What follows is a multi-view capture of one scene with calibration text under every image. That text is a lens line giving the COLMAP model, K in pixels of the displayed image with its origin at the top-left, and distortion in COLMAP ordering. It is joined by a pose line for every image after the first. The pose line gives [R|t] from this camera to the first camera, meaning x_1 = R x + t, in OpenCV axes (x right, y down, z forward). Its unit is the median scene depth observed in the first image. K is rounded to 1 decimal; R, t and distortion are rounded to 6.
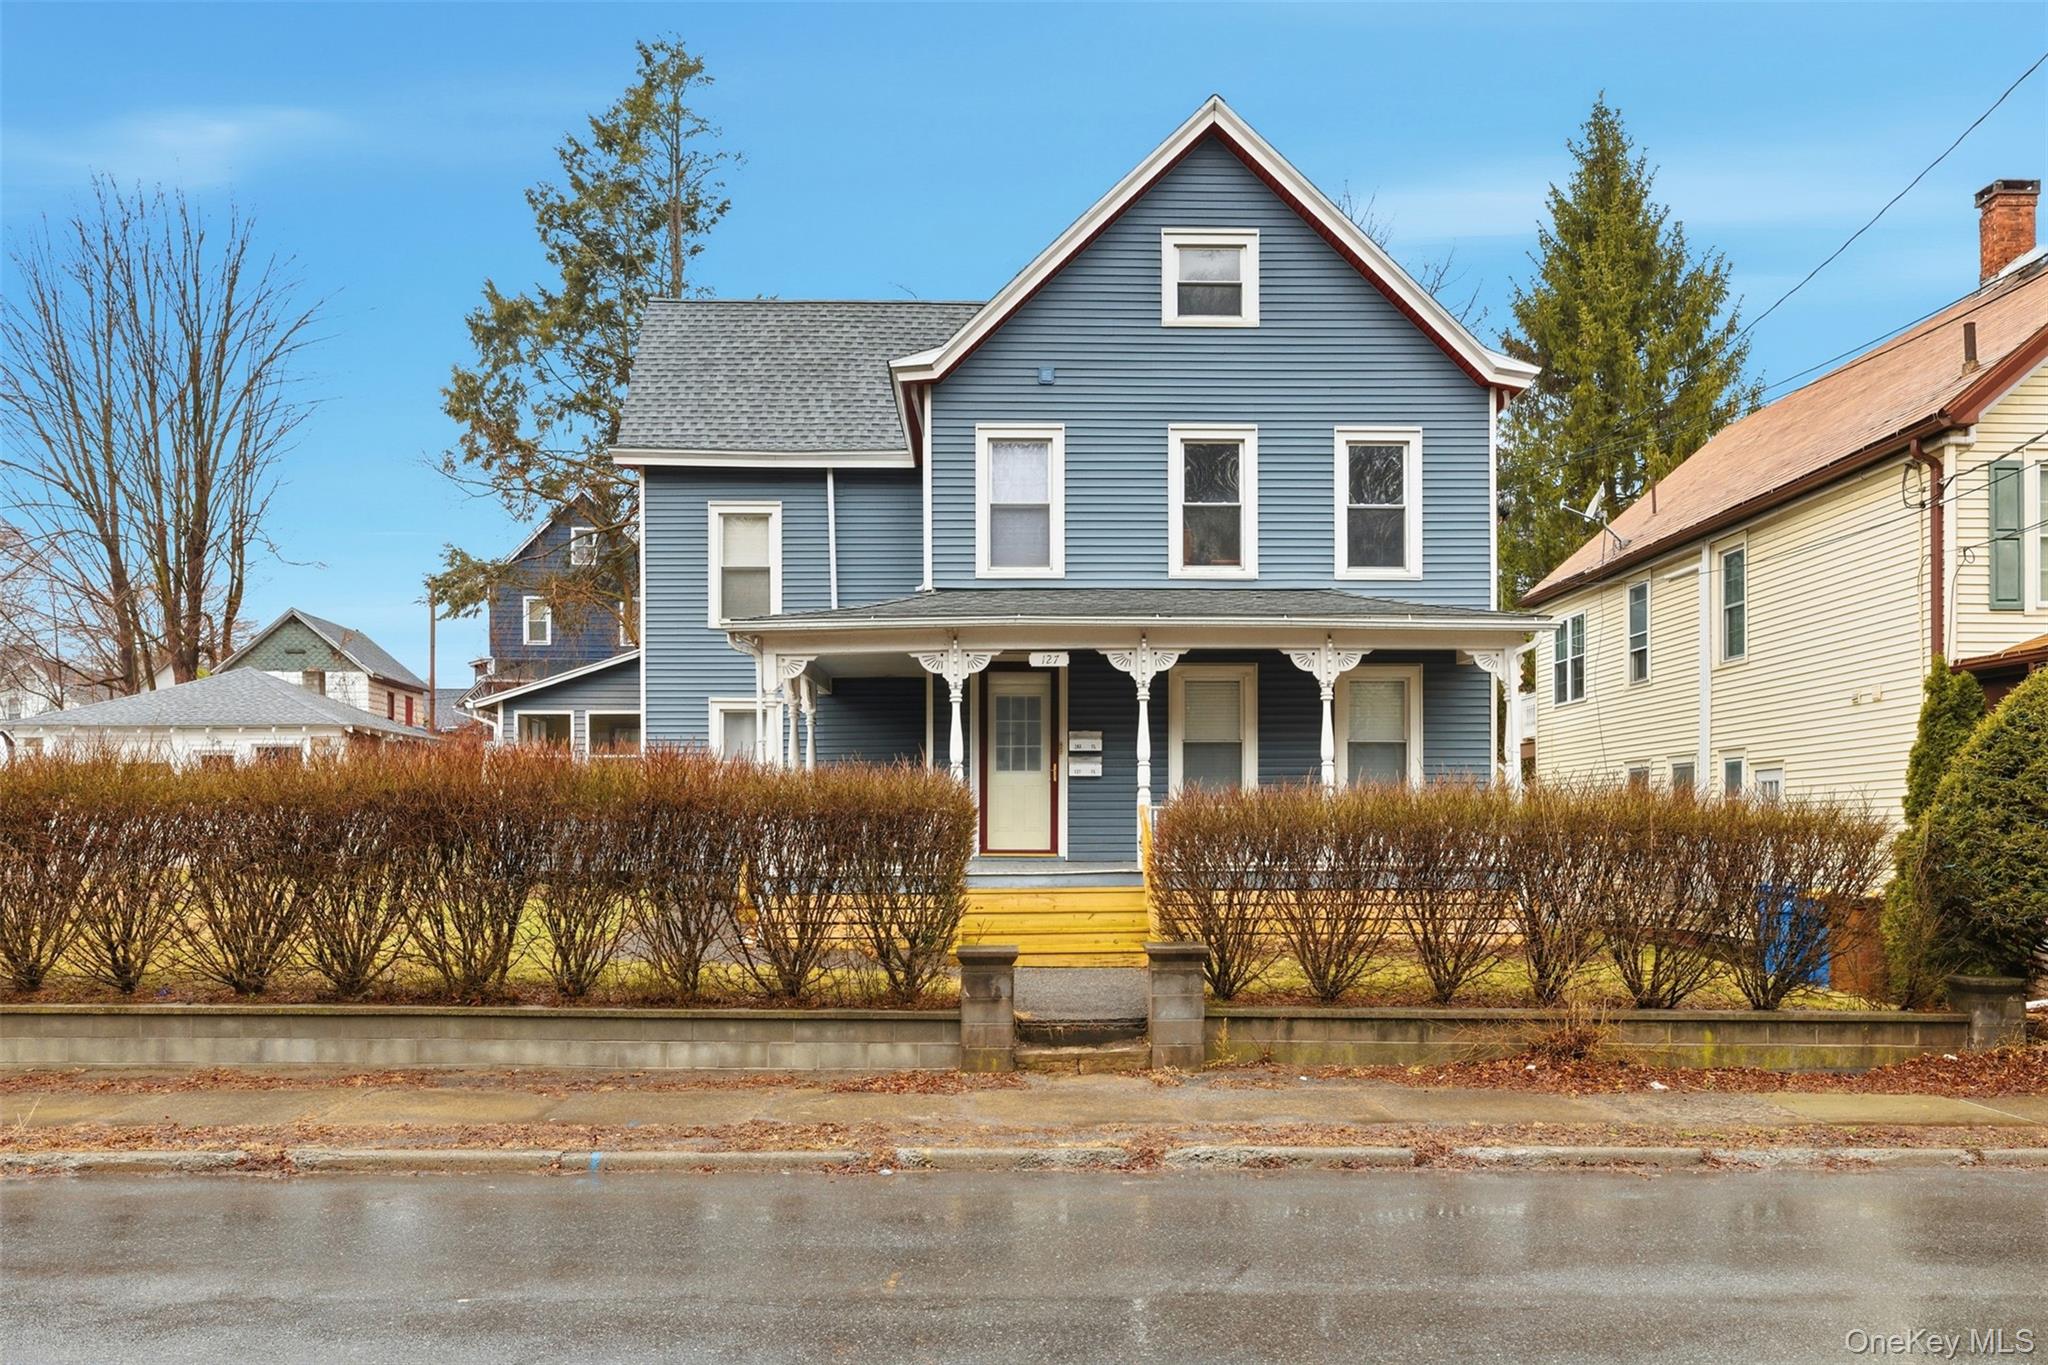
lens RADIAL K [[1597.0, 0, 1024.3], [0, 1597.0, 829.1], [0, 0, 1]] dist [0.007934, 0.001965]
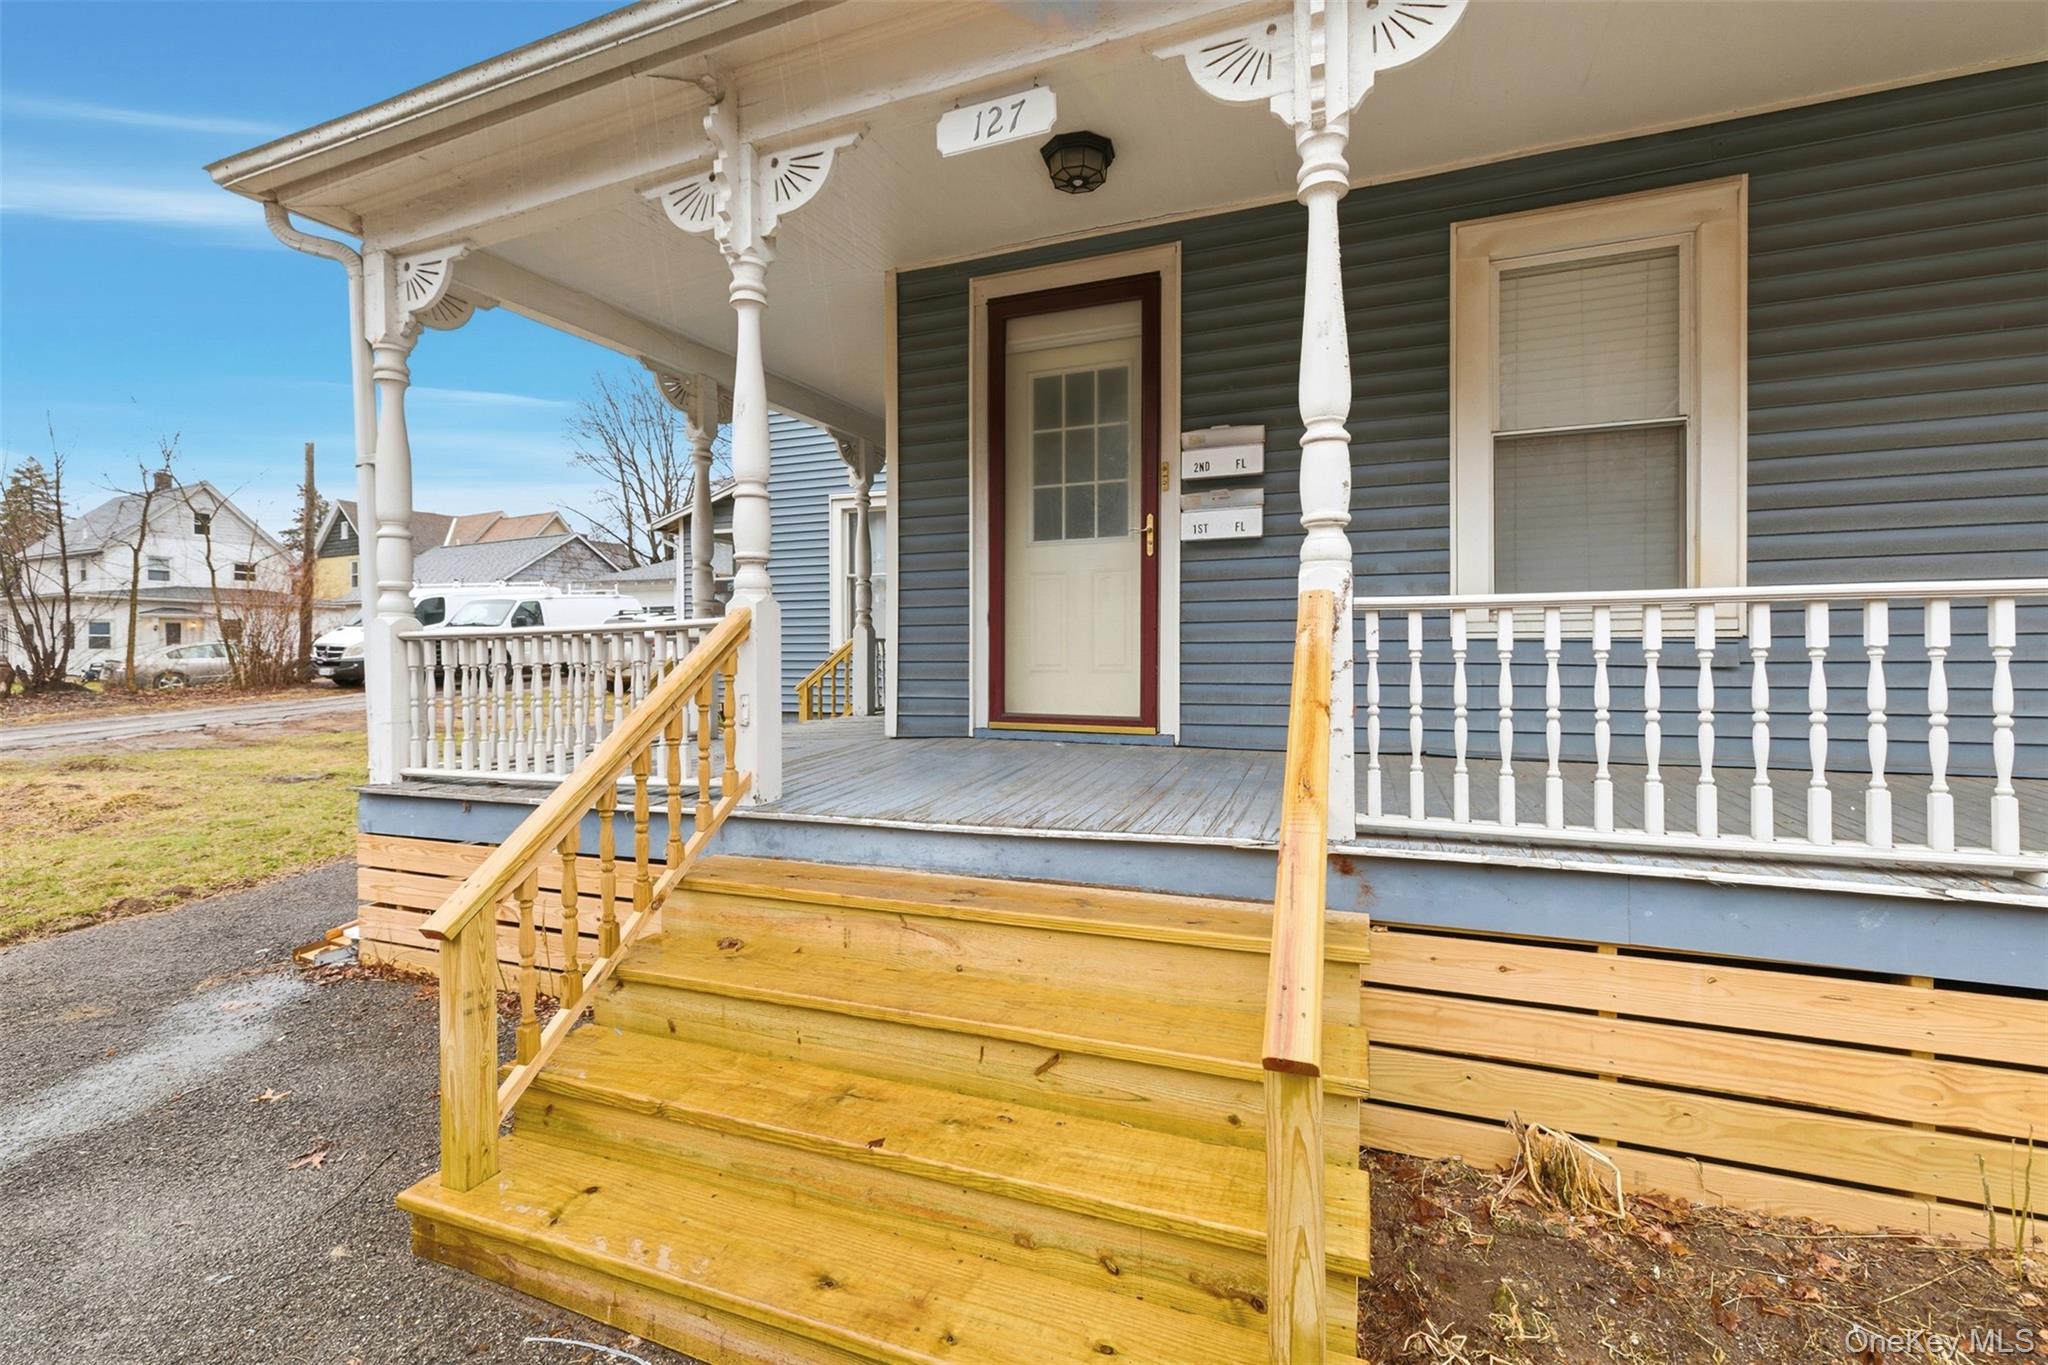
lens RADIAL K [[870.6, 0, 1021.9], [0, 870.6, 659.6], [0, 0, 1]] dist [-0.001724, -0.000242]
pose [[0.921107, -0.000204, -0.389309, 0.077696], [0.006341, 0.999875, 0.014479, -0.006048], [0.389258, -0.015805, 0.920993, 0.778588]]
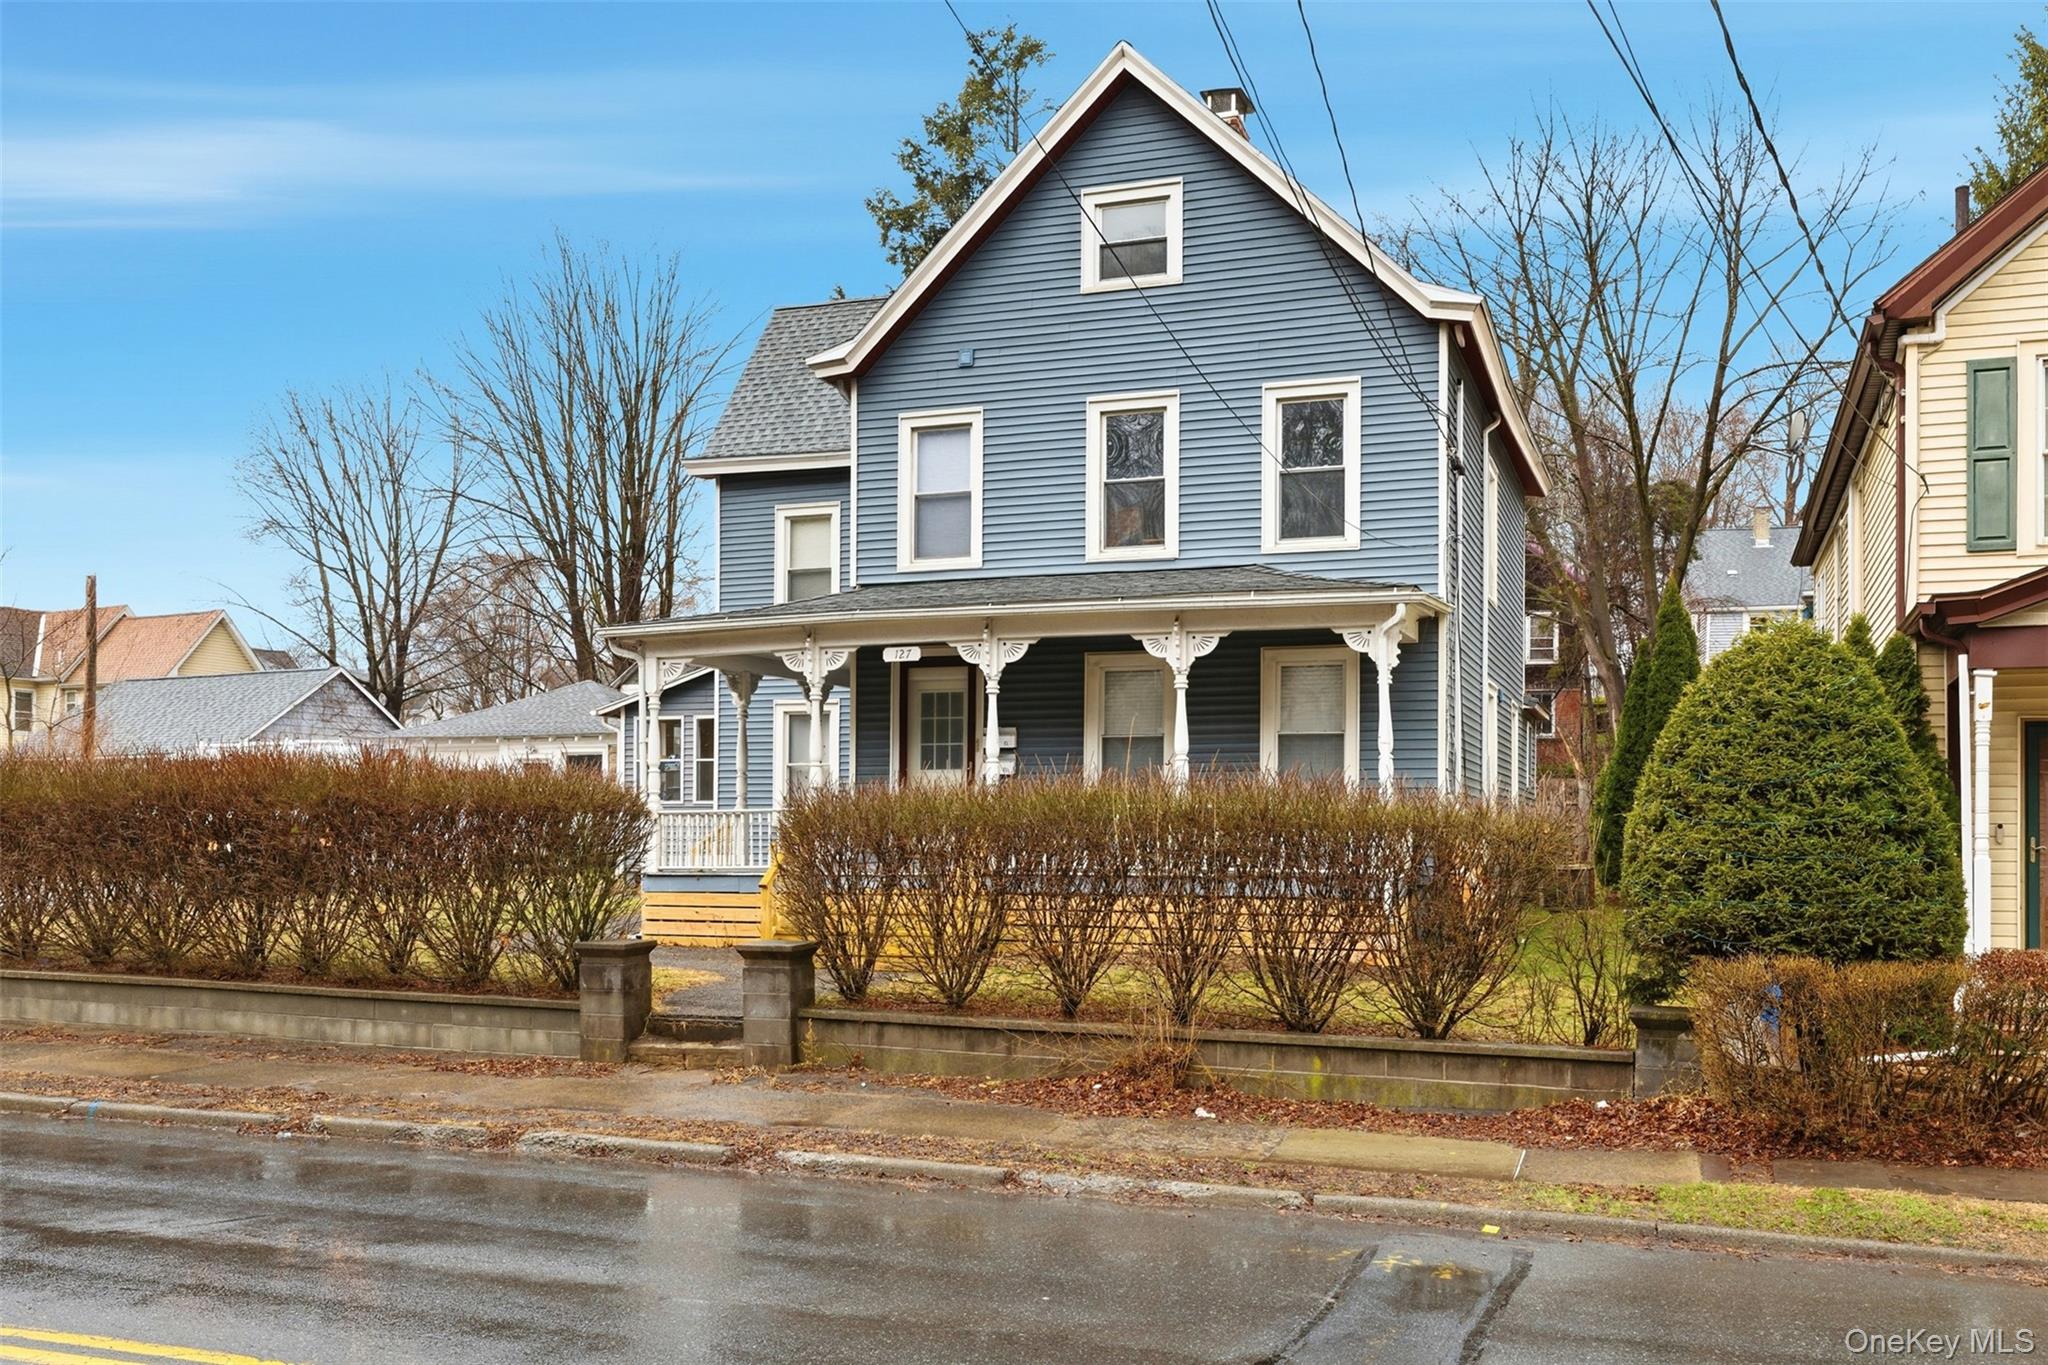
lens RADIAL K [[1755.9, 0, 1023.0], [0, 1755.9, 822.6], [0, 0, 1]] dist [0.007217, 0.009943]
pose [[0.931947, 0.002038, -0.362589, 0.432452], [-0.005817, 0.999940, -0.009331, 0.005200], [0.362548, 0.010805, 0.931902, 0.031553]]
